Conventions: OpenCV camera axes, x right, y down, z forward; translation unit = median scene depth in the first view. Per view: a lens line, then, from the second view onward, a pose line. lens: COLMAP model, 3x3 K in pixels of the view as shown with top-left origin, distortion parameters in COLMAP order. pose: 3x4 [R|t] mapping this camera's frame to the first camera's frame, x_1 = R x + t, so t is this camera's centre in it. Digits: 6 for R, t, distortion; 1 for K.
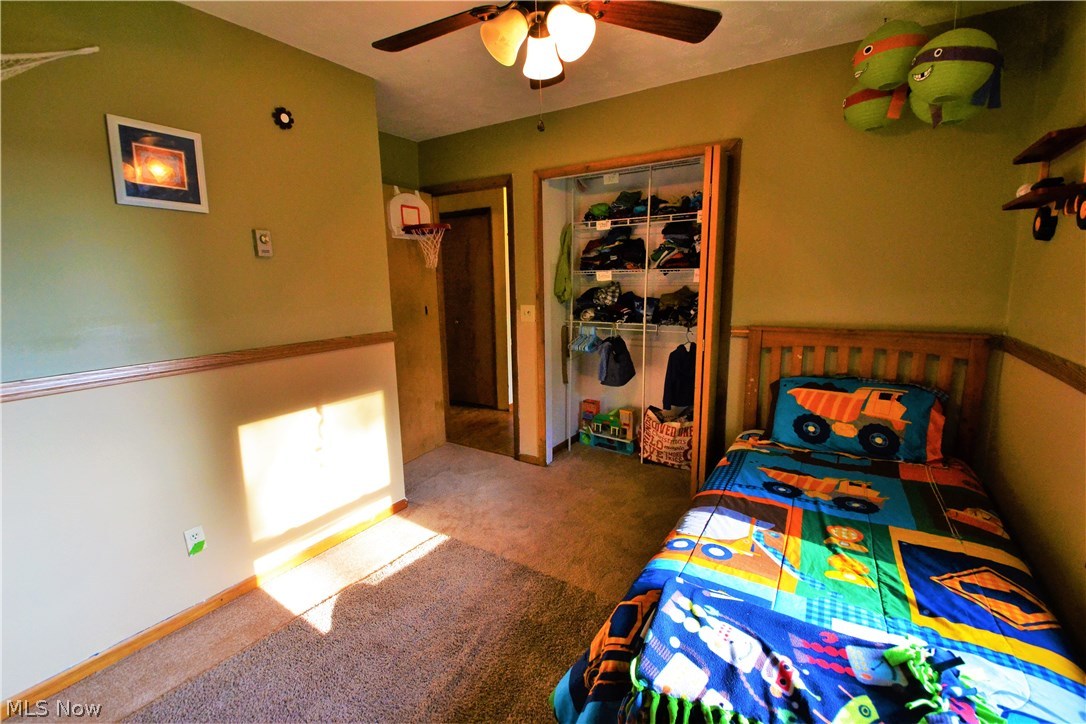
lens RADIAL K [[463.8, 0, 543.0], [0, 463.8, 362.0], [0, 0, 1]] dist [-0.000019, -0.000014]
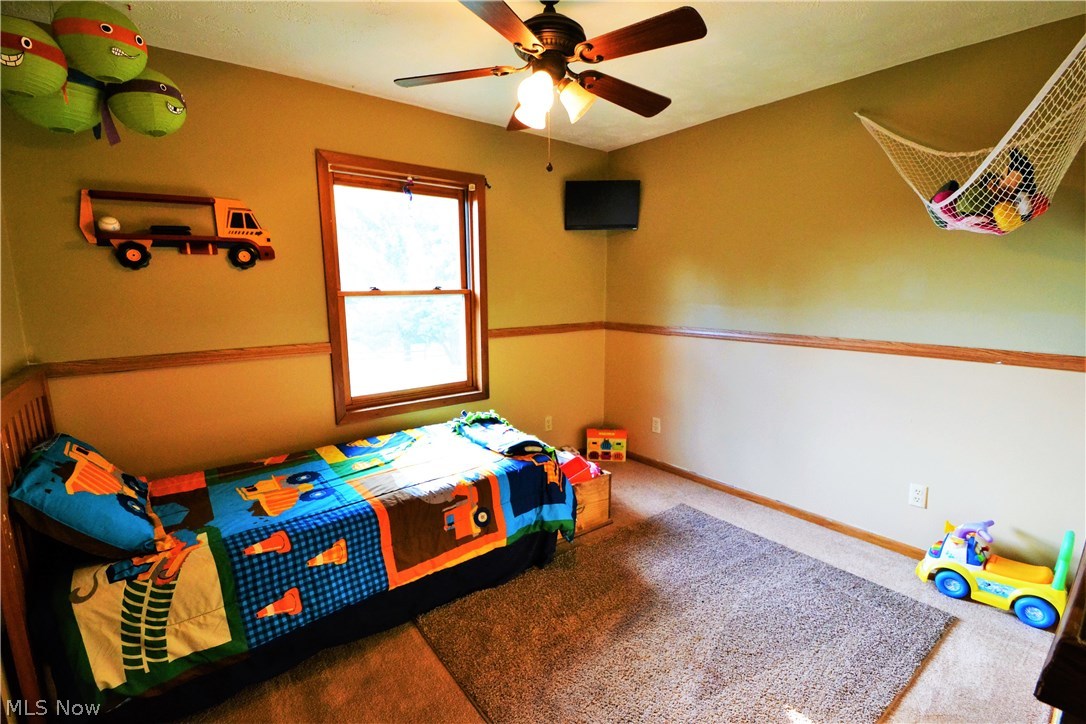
lens RADIAL K [[473.8, 0, 543.0], [0, 473.8, 362.0], [0, 0, 1]] dist [0.000027, 0.000004]
pose [[-0.940290, -0.040678, 0.337936, -0.337954], [0.076113, 0.942564, 0.325238, -0.335675], [-0.331757, 0.331539, -0.883187, 1.707991]]
